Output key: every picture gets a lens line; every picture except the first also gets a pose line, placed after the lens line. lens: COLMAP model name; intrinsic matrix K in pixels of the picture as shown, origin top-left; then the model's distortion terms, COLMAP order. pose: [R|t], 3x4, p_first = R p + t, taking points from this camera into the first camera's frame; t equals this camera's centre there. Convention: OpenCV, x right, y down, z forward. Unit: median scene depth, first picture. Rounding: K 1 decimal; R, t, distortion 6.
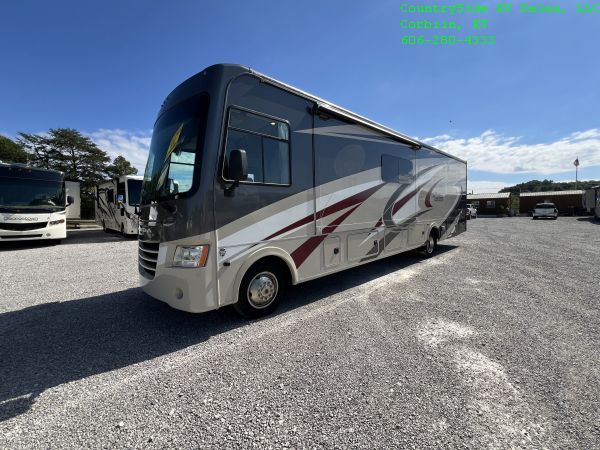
lens RADIAL K [[238.2, 0, 298.8], [0, 238.2, 227.1], [0, 0, 1]] dist [0.000021, 0.000334]
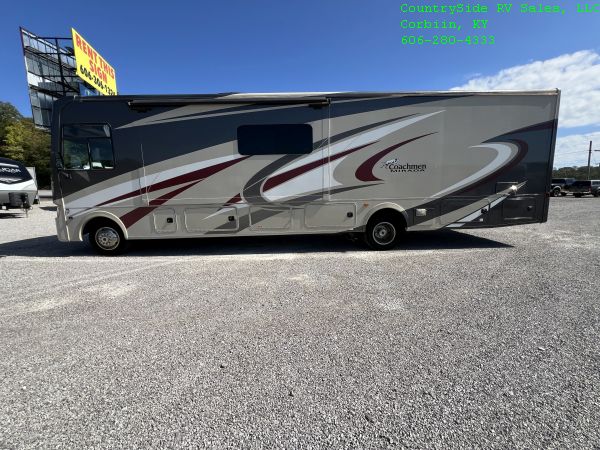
lens RADIAL K [[238.2, 0, 298.8], [0, 238.2, 227.1], [0, 0, 1]] dist [0.000021, 0.000334]
pose [[0.762314, 0.104704, -0.638682, 1.410849], [-0.038868, 0.992452, 0.116309, -0.032396], [0.646039, -0.063839, 0.760630, 0.492266]]
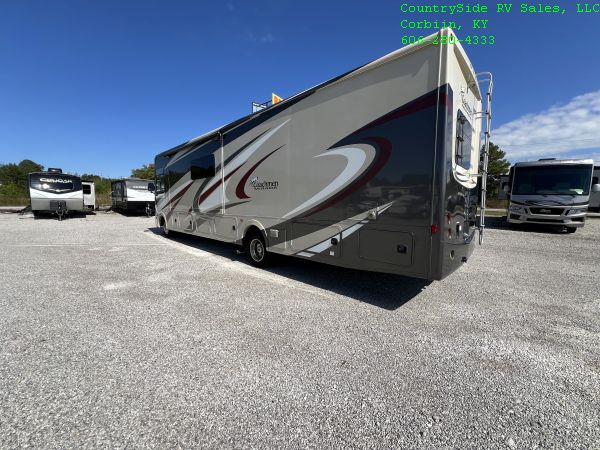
lens RADIAL K [[238.2, 0, 298.8], [0, 238.2, 227.1], [0, 0, 1]] dist [0.000021, 0.000334]
pose [[0.073555, 0.126372, -0.989252, 2.210124], [-0.070371, 0.990124, 0.121251, -0.160926], [0.994805, 0.060696, 0.081721, 1.850007]]
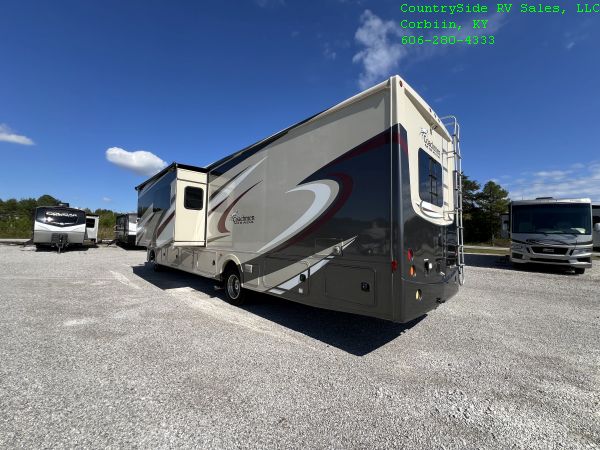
lens RADIAL K [[240.9, 0, 300.0], [0, 240.9, 225.0], [0, 0, 1]] dist [0.001789, -0.000486]
pose [[0.048081, -0.033033, -0.998297, 2.206599], [-0.083144, 0.995852, -0.036957, -0.164068], [0.995377, 0.084779, 0.045135, 1.993519]]
